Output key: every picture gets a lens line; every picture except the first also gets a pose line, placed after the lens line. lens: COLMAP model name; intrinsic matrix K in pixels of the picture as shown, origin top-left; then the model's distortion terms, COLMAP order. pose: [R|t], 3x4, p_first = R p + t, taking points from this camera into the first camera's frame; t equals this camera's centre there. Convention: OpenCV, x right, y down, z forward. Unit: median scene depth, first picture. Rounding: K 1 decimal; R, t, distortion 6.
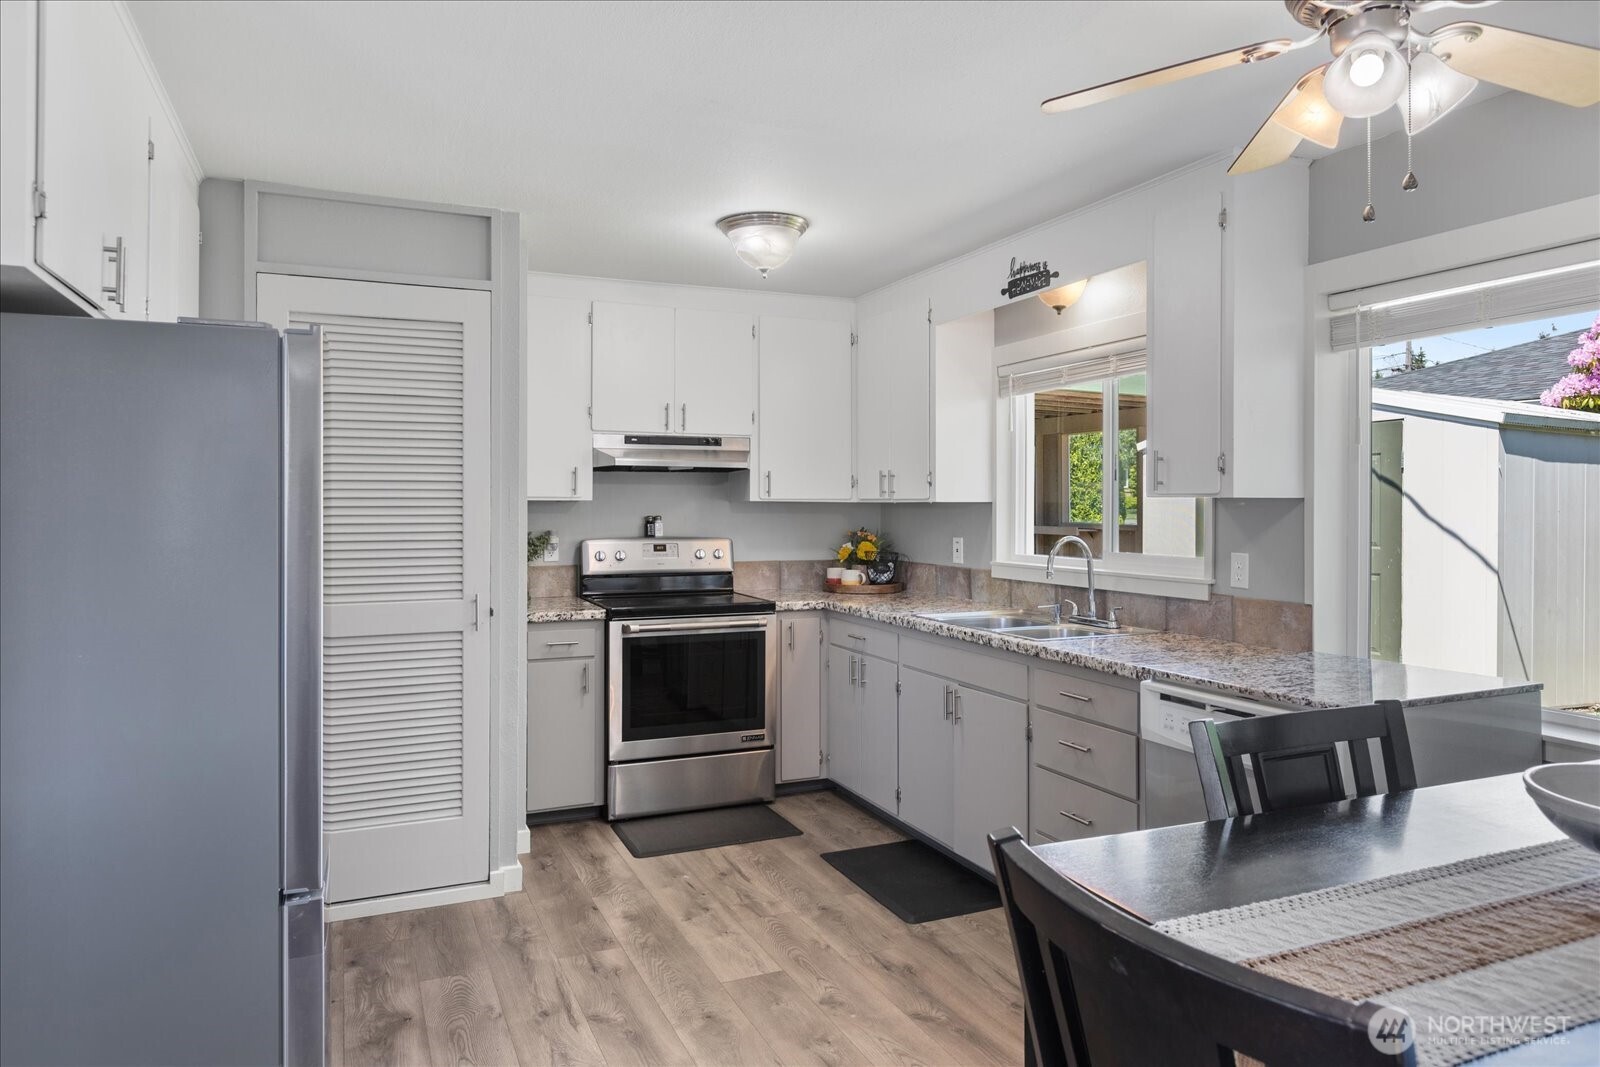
lens RADIAL K [[996.7, 0, 799.8], [0, 996.7, 518.6], [0, 0, 1]] dist [0.002925, -0.000948]
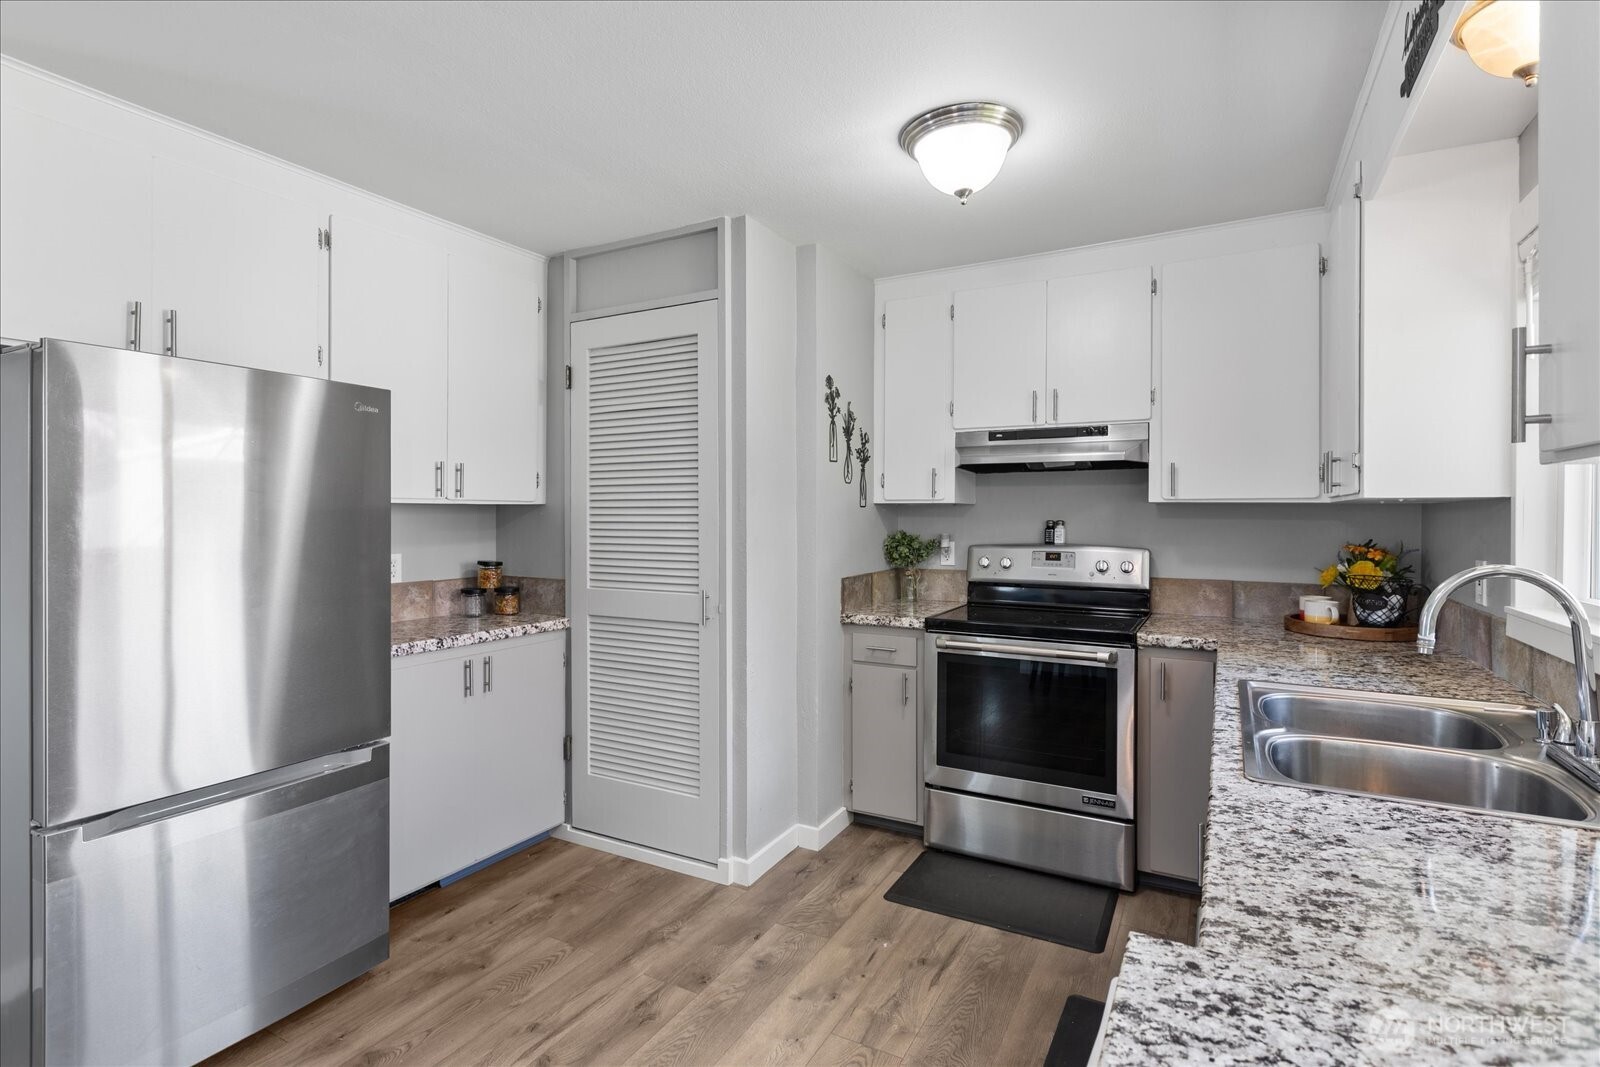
lens RADIAL K [[772.6, 0, 795.6], [0, 772.6, 529.3], [0, 0, 1]] dist [-0.000518, 0.000106]
pose [[0.613392, 0.015147, -0.789633, 0.281217], [-0.013959, 0.999868, 0.008336, 0.002807], [0.789655, 0.005910, 0.613523, 0.430770]]
